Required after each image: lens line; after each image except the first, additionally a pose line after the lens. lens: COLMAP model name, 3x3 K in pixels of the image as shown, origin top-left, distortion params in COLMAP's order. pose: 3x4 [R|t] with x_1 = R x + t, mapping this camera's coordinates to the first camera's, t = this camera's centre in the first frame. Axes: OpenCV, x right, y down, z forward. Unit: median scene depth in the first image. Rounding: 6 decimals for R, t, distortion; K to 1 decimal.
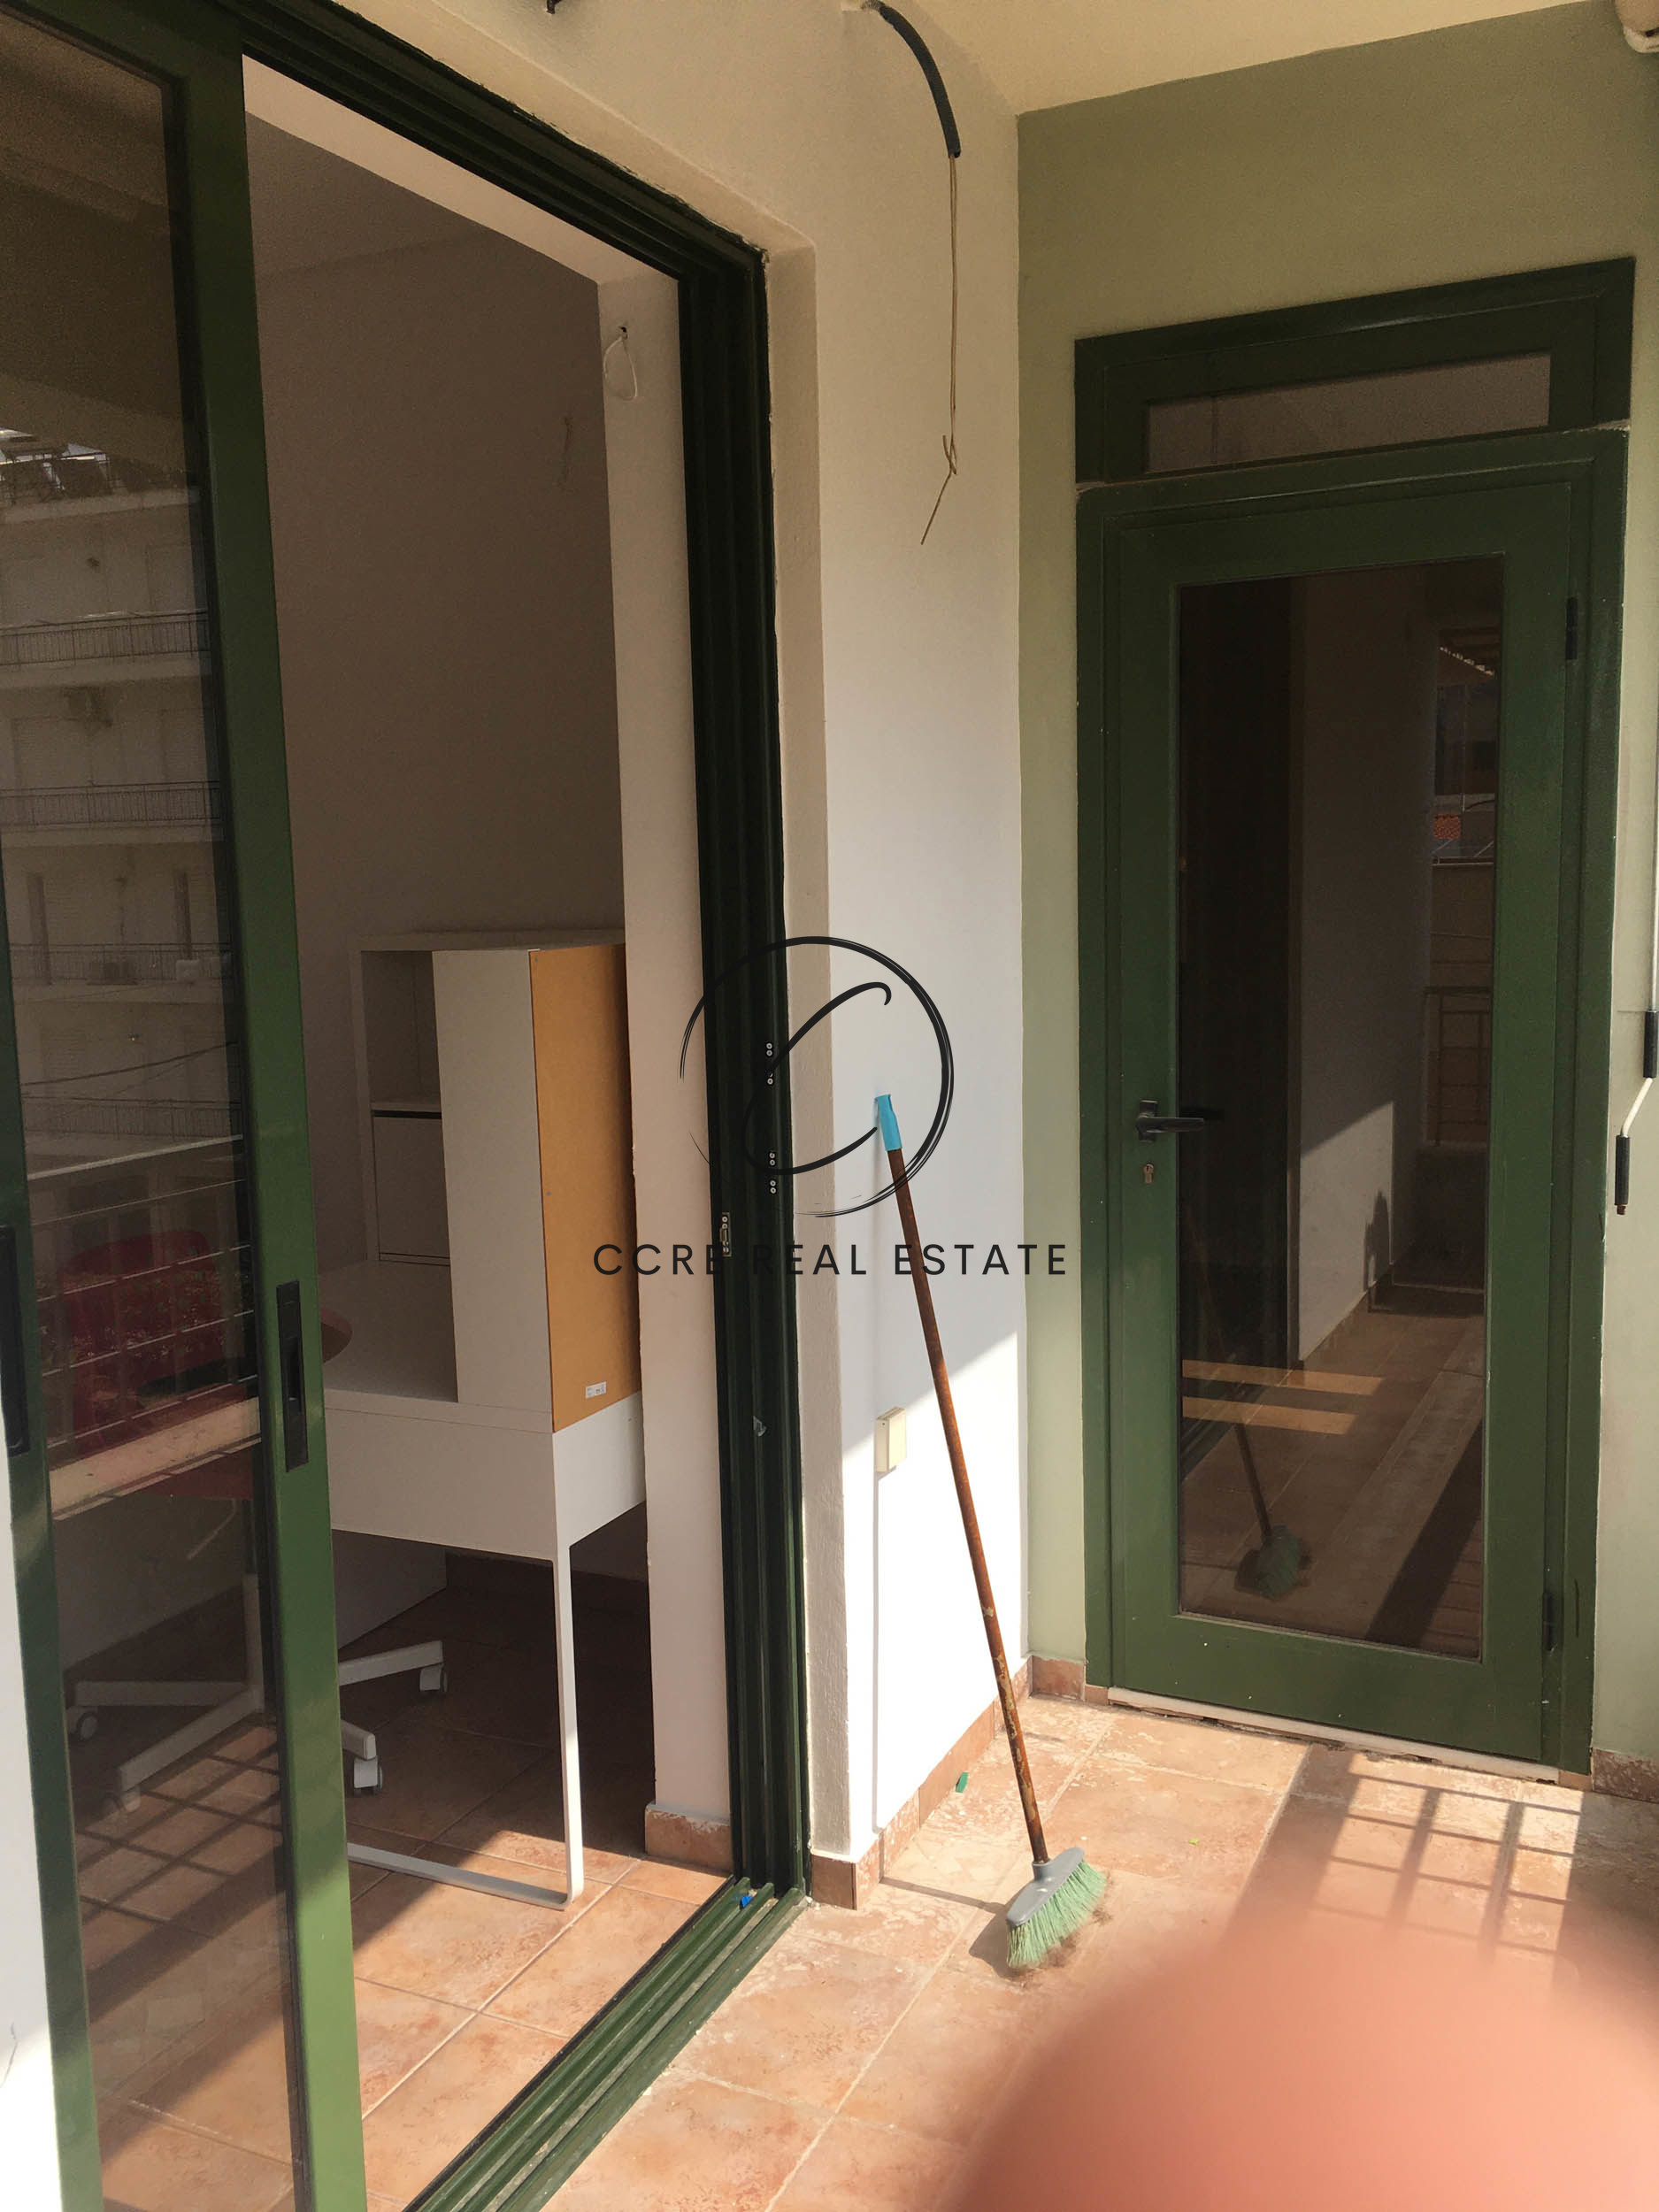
lens RADIAL K [[1888.7, 0, 830.3], [0, 1888.7, 1102.0], [0, 0, 1]] dist [0.003590, -0.000689]
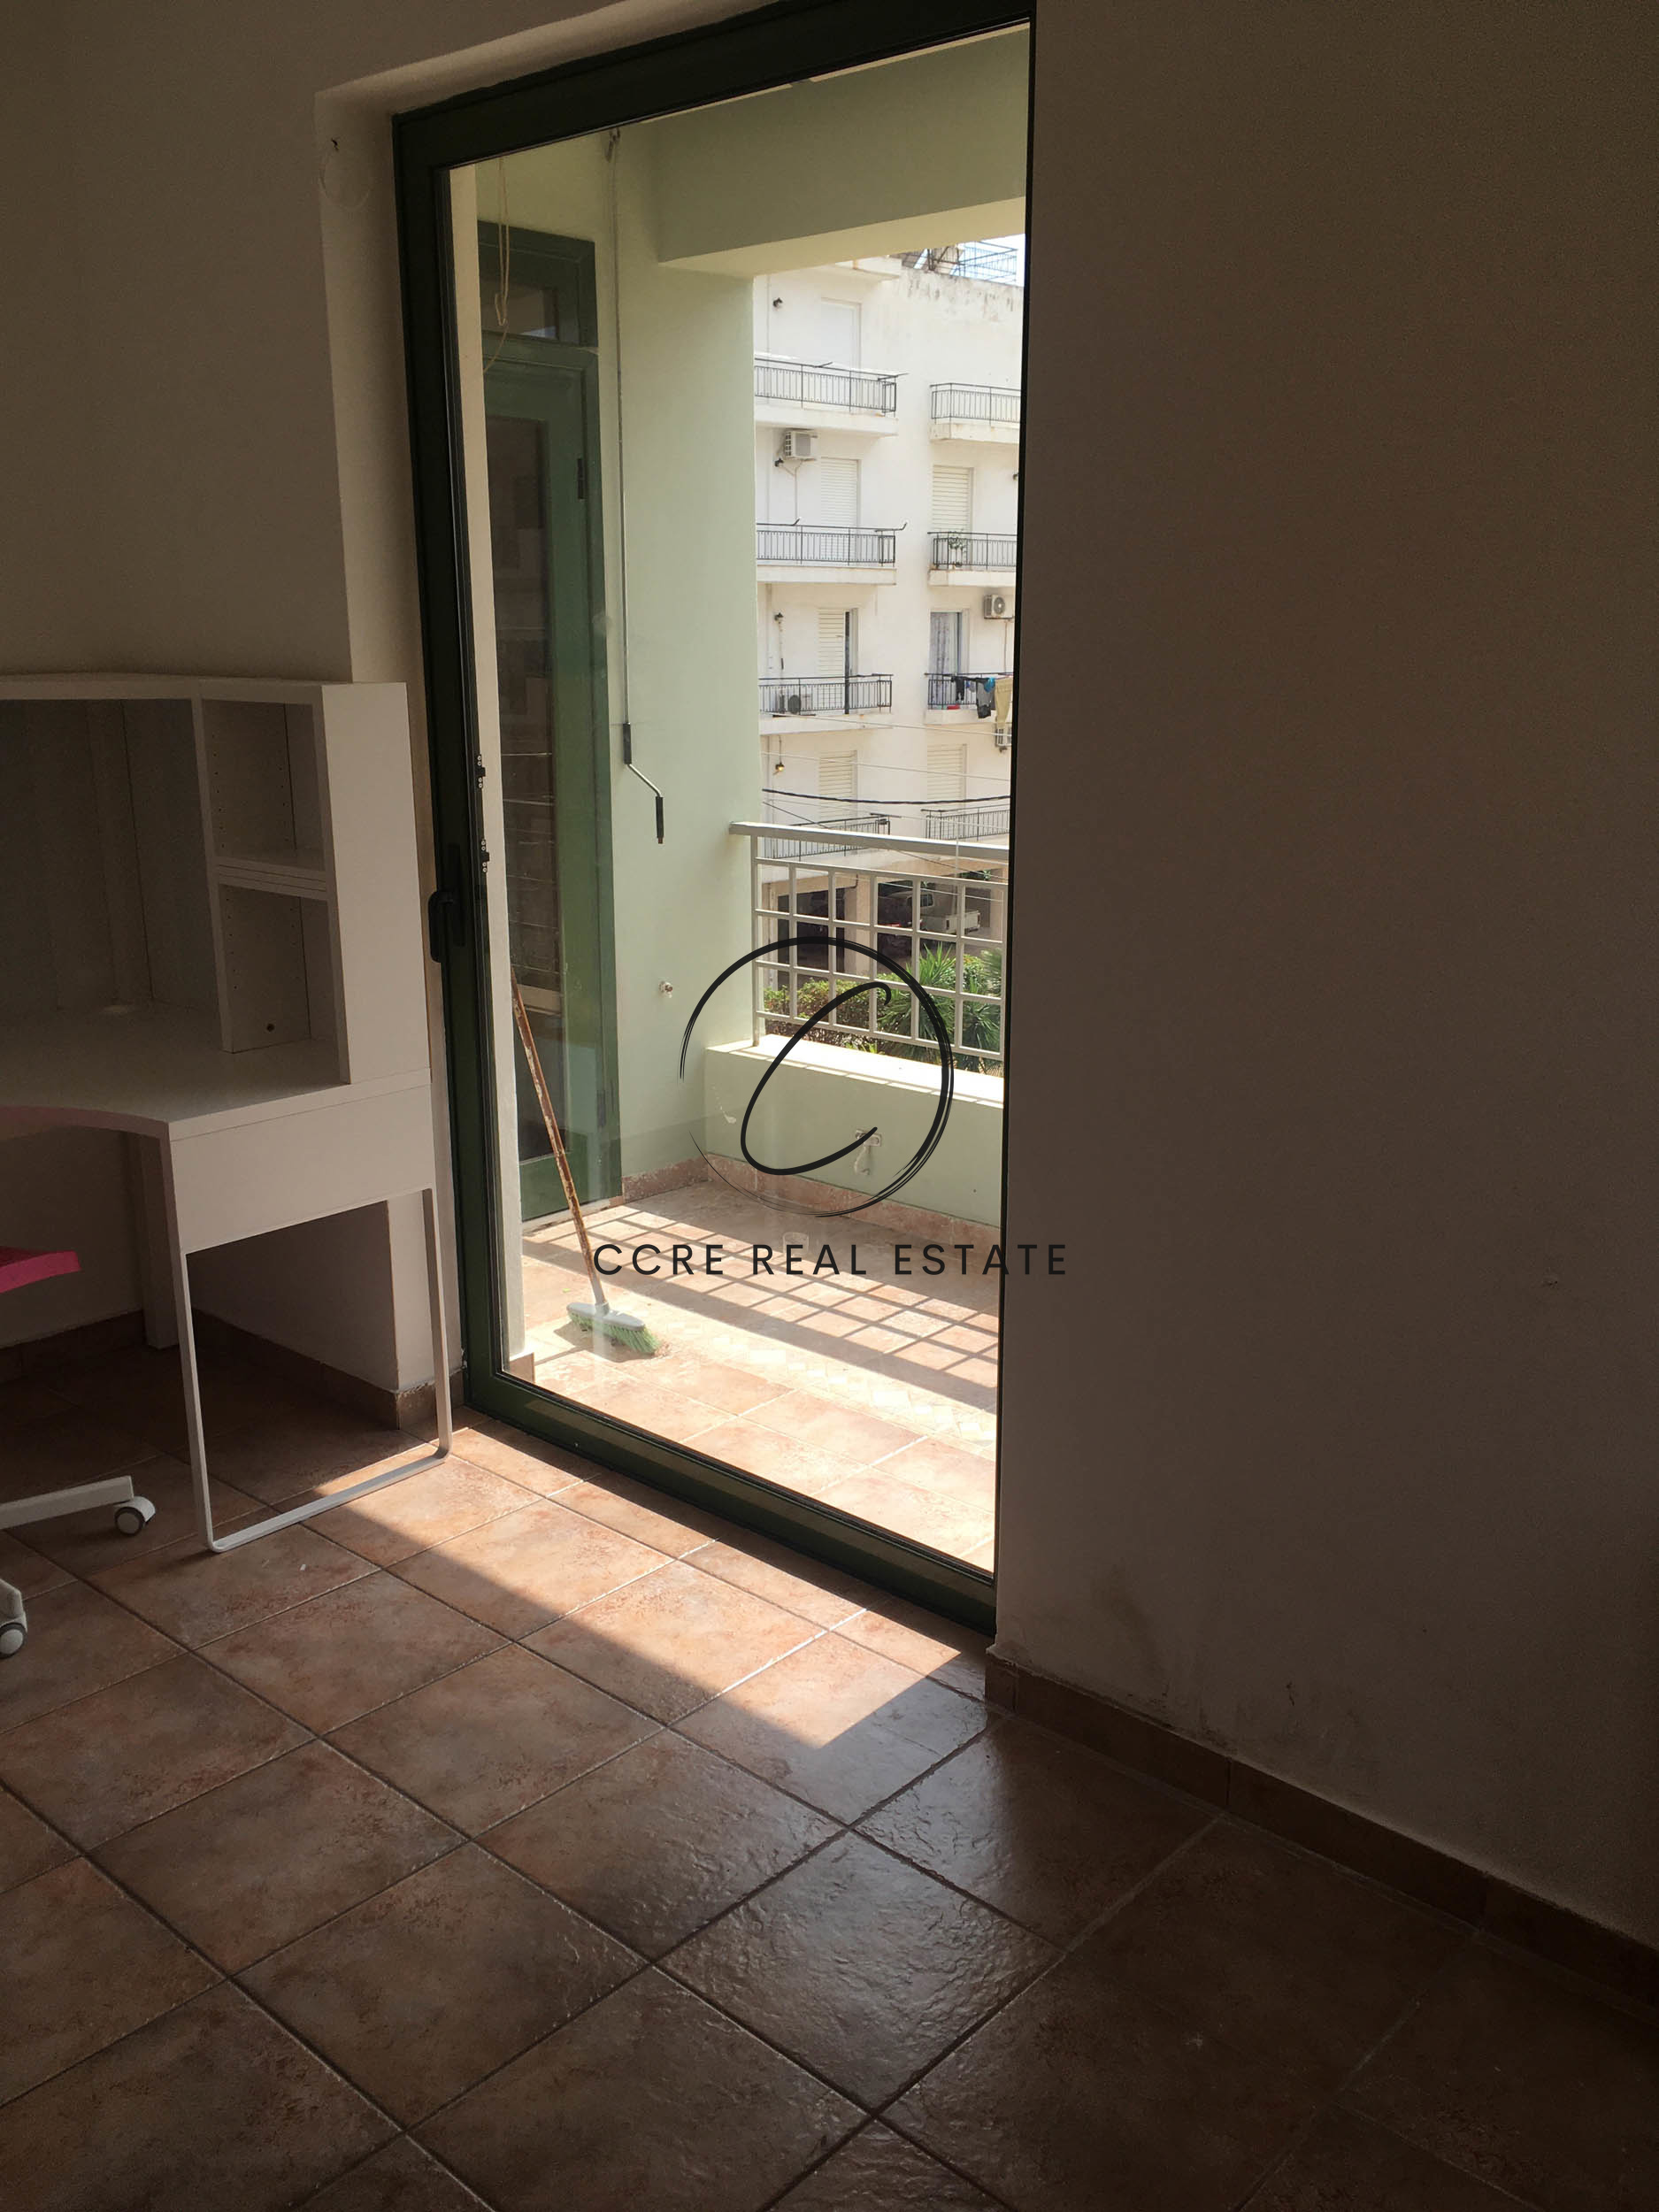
lens RADIAL K [[1888.7, 0, 829.6], [0, 1888.7, 1109.9], [0, 0, 1]] dist [0.003590, -0.000689]
pose [[0.284874, -0.216894, 0.933704, -1.135738], [0.108637, 0.975094, 0.193364, -0.017133], [-0.952389, 0.046351, 0.301341, 0.345196]]
